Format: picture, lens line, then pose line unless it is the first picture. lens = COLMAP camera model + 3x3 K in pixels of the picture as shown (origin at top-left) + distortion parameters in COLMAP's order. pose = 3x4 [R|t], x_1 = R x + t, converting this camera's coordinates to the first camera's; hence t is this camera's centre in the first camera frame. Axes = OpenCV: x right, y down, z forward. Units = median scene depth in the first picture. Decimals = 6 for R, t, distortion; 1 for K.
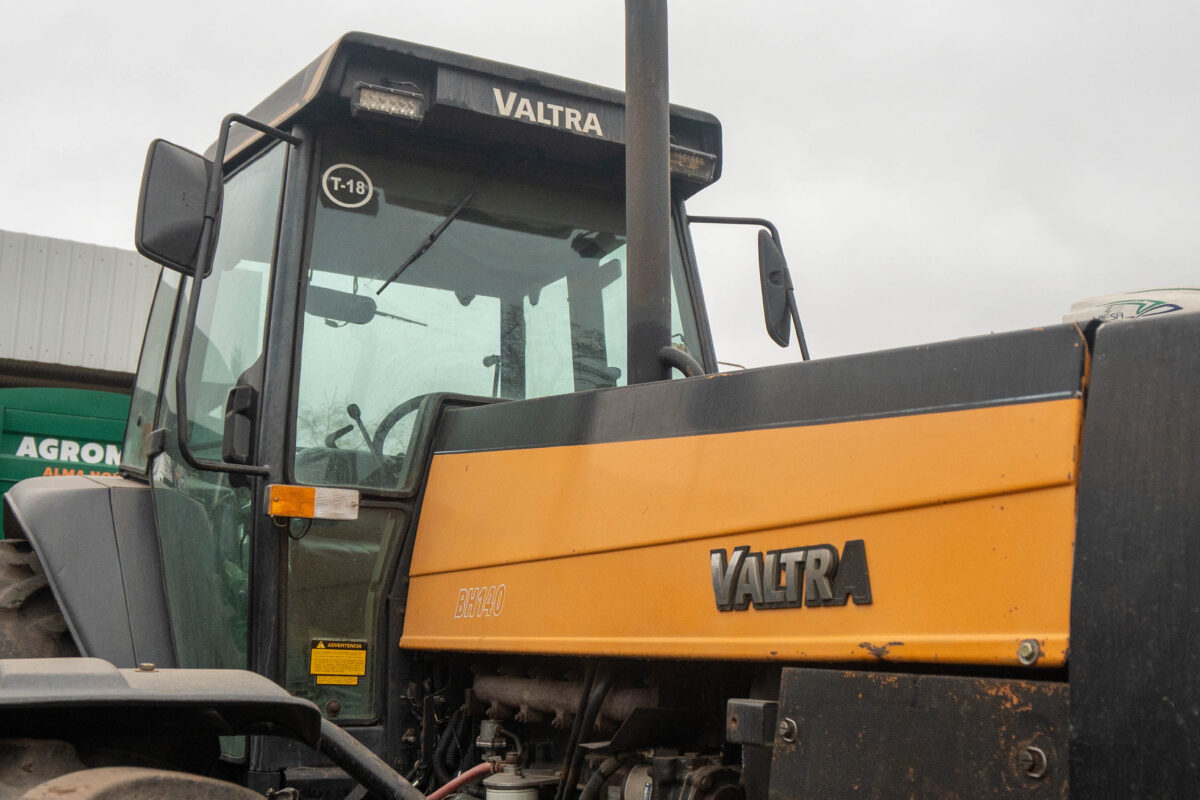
lens RADIAL K [[1262.2, 0, 594.3], [0, 1262.2, 411.2], [0, 0, 1]] dist [-0.078299, 0.050076]
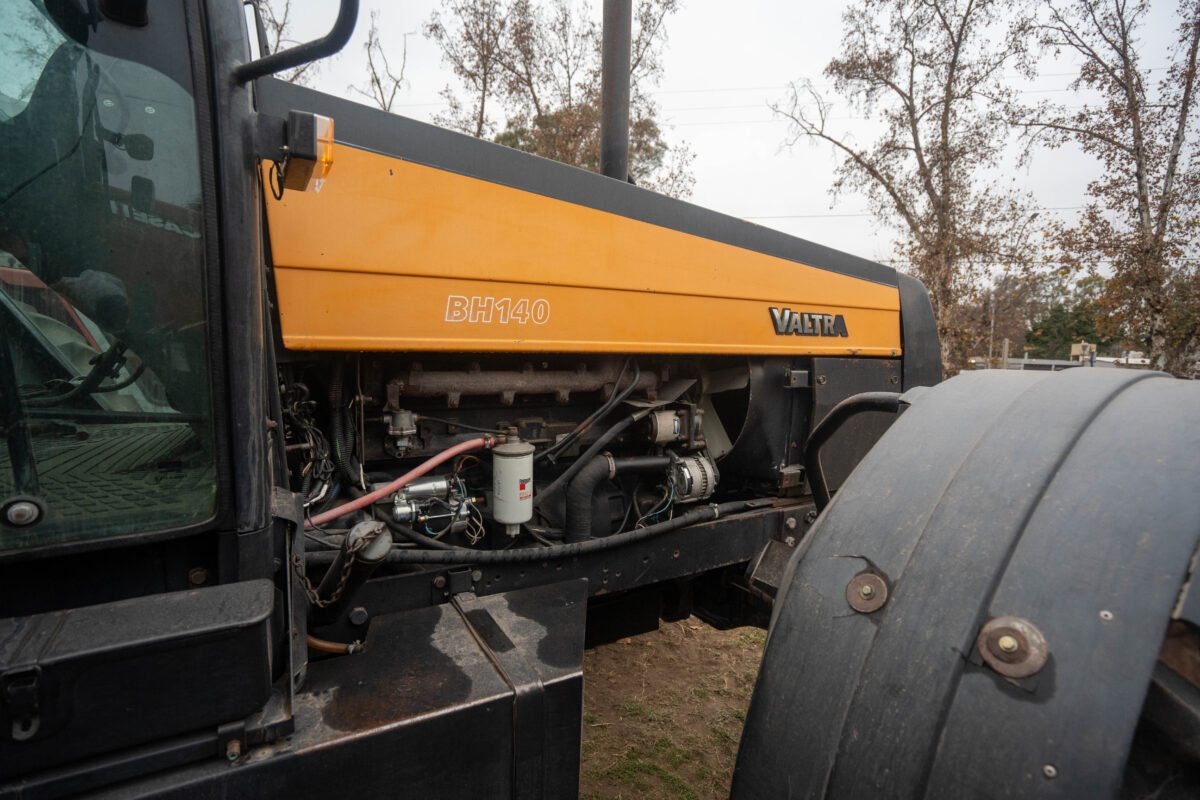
lens RADIAL K [[551.0, 0, 600.8], [0, 551.0, 397.7], [0, 0, 1]] dist [-0.063697, 0.026455]
pose [[-0.042053, -0.111328, 0.992894, -0.550908], [-0.200935, 0.974410, 0.100746, 0.143484], [-0.978702, -0.195270, -0.063346, 0.826021]]
